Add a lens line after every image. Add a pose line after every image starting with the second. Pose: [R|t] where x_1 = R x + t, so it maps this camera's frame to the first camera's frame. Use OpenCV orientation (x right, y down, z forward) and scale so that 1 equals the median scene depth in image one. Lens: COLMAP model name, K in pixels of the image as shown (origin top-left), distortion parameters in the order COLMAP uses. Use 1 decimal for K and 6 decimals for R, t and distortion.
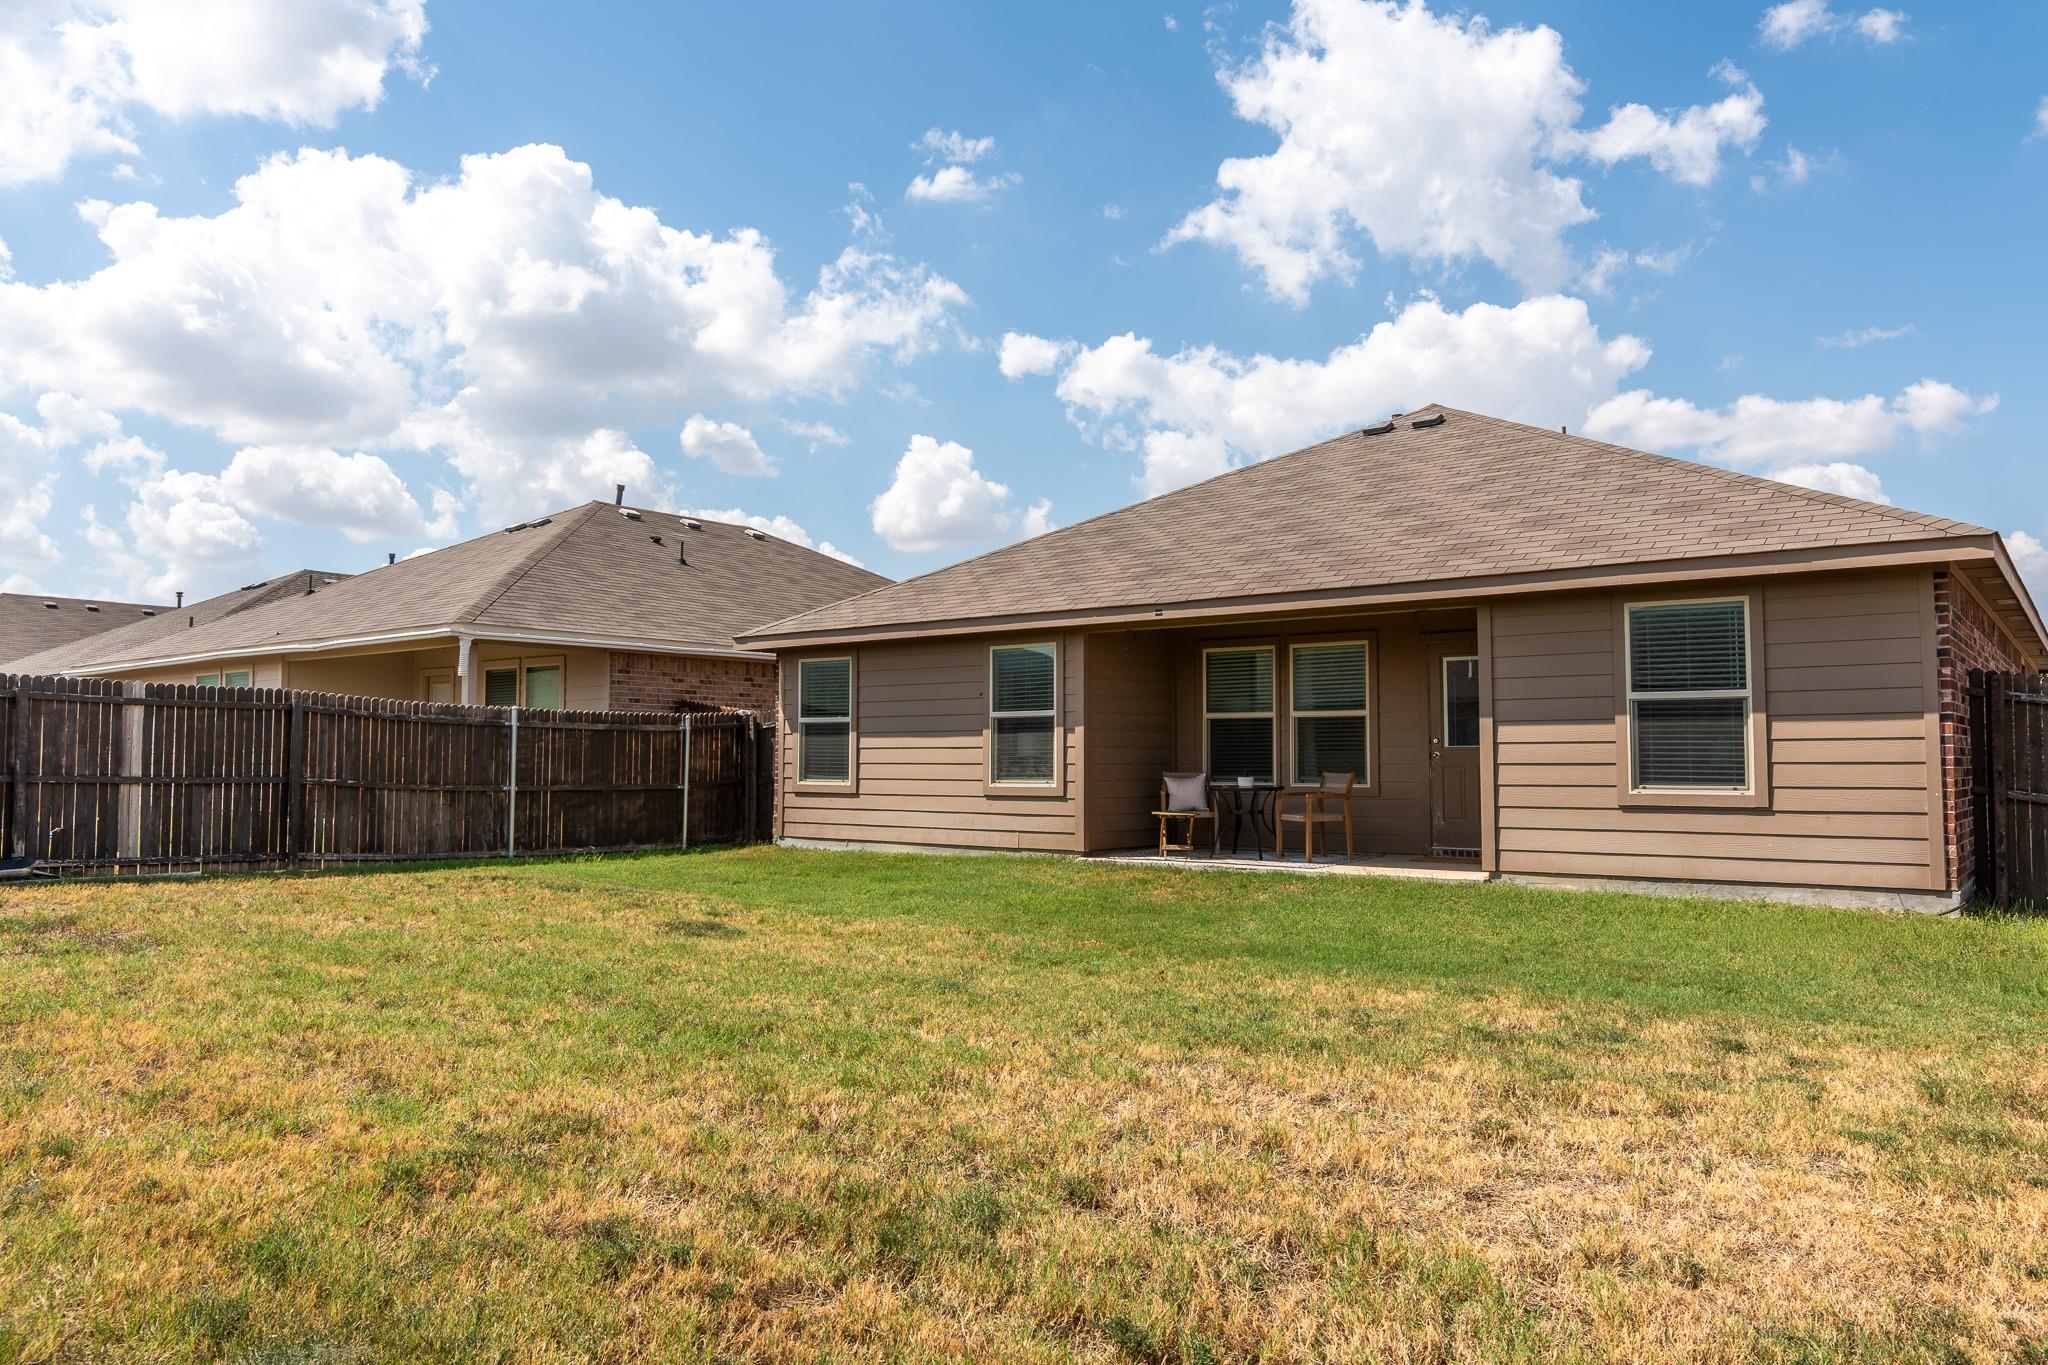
lens RADIAL K [[1424.0, 0, 1018.3], [0, 1424.0, 682.7], [0, 0, 1]] dist [0.039308, -0.005183]
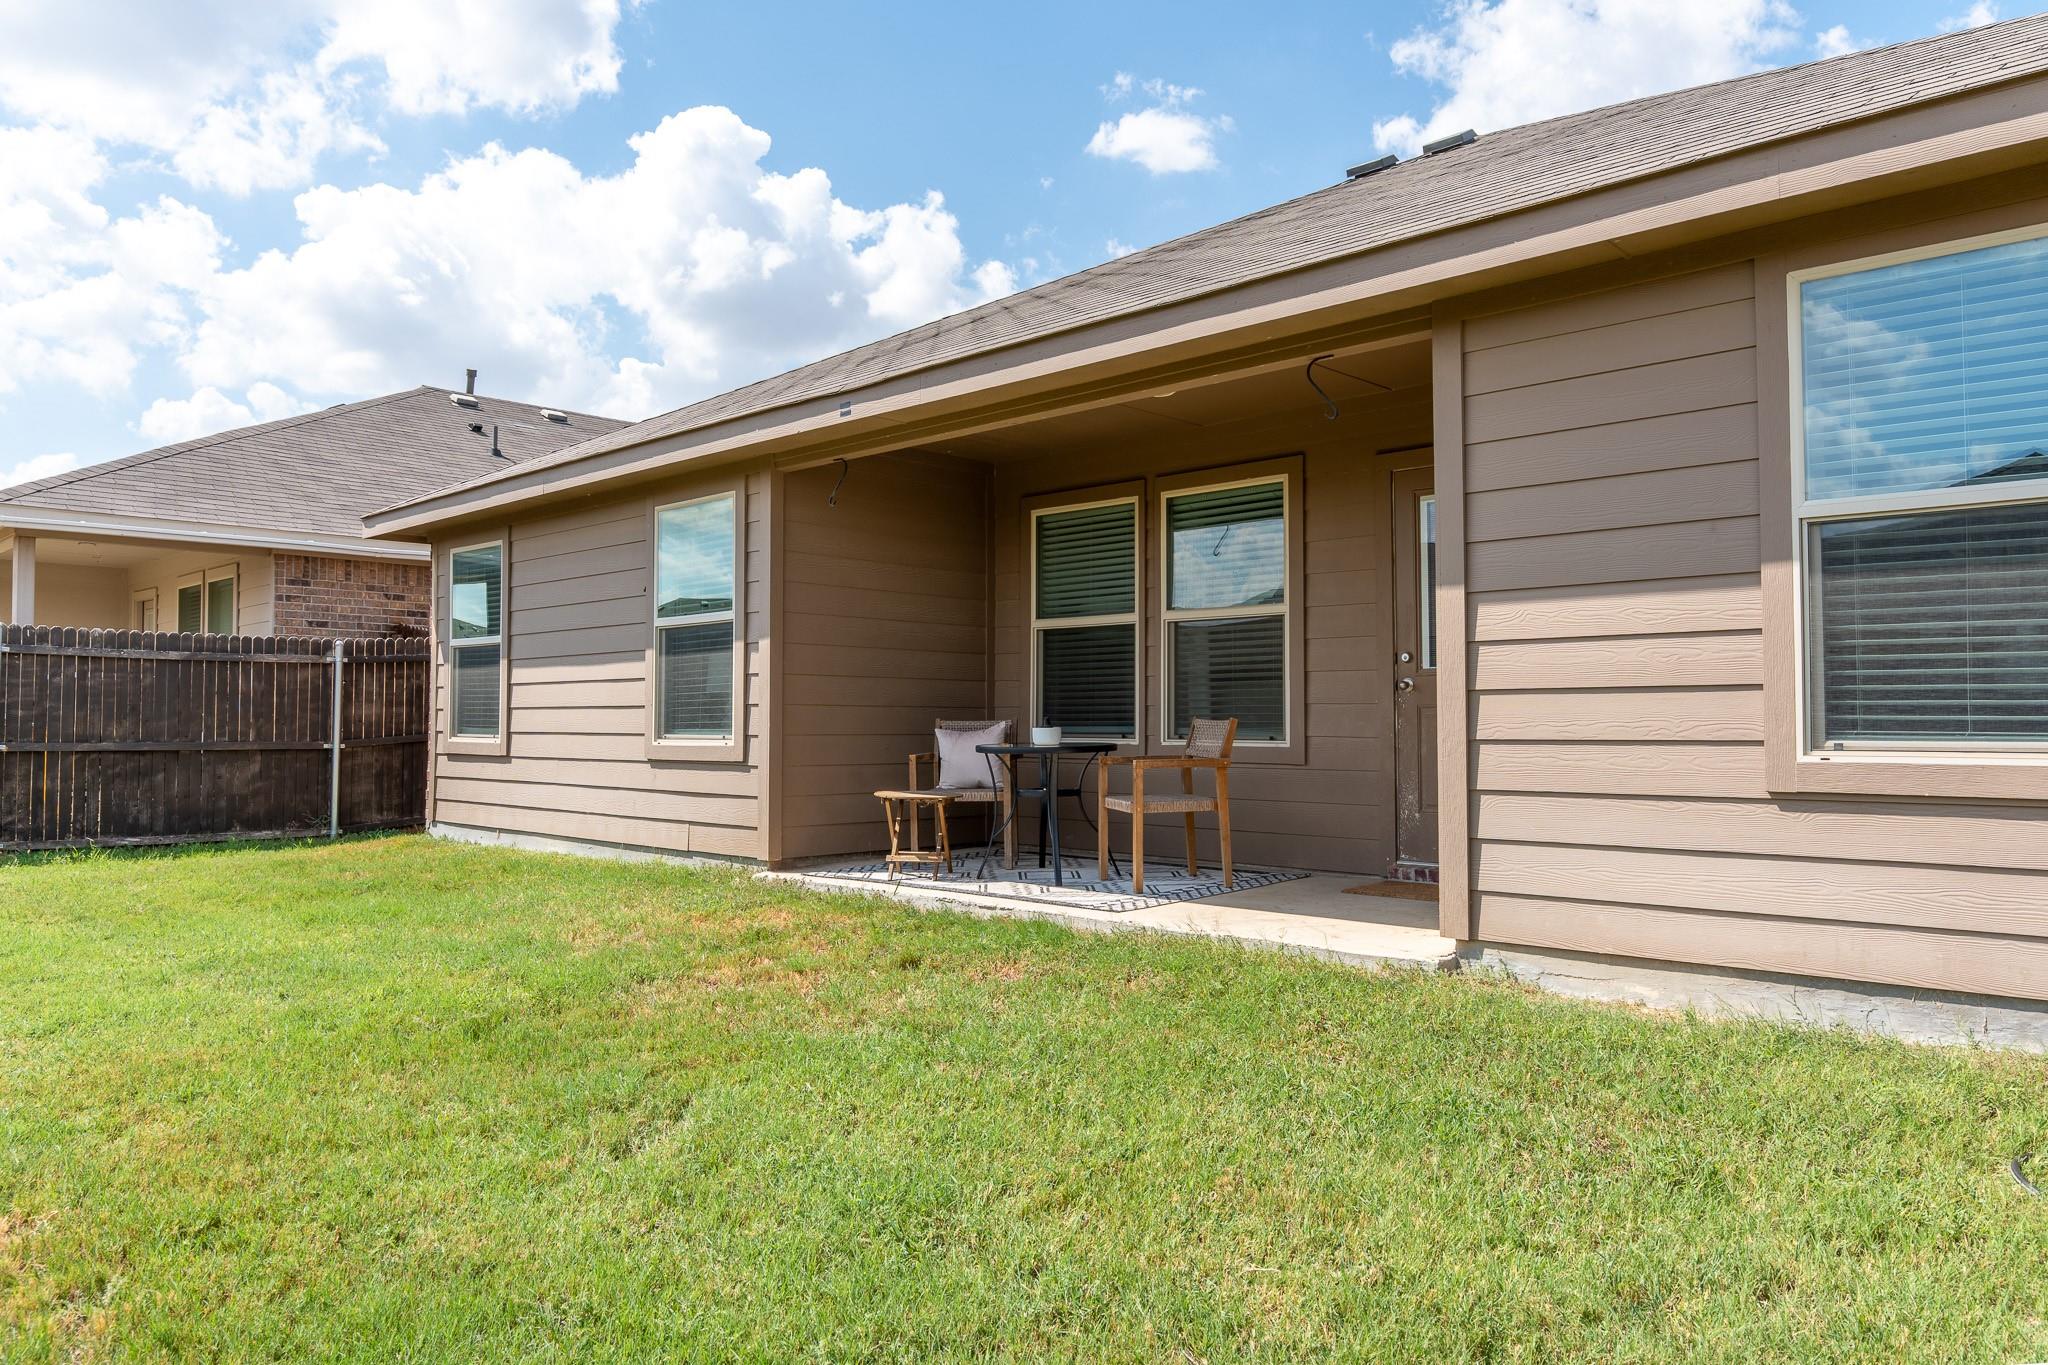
lens RADIAL K [[1424.0, 0, 974.4], [0, 1424.0, 712.3], [0, 0, 1]] dist [0.039308, -0.005183]
pose [[0.988618, -0.003218, -0.150413, 0.200705], [0.010676, 0.998751, 0.048803, 0.032000], [0.150068, -0.049853, 0.987418, 0.441010]]
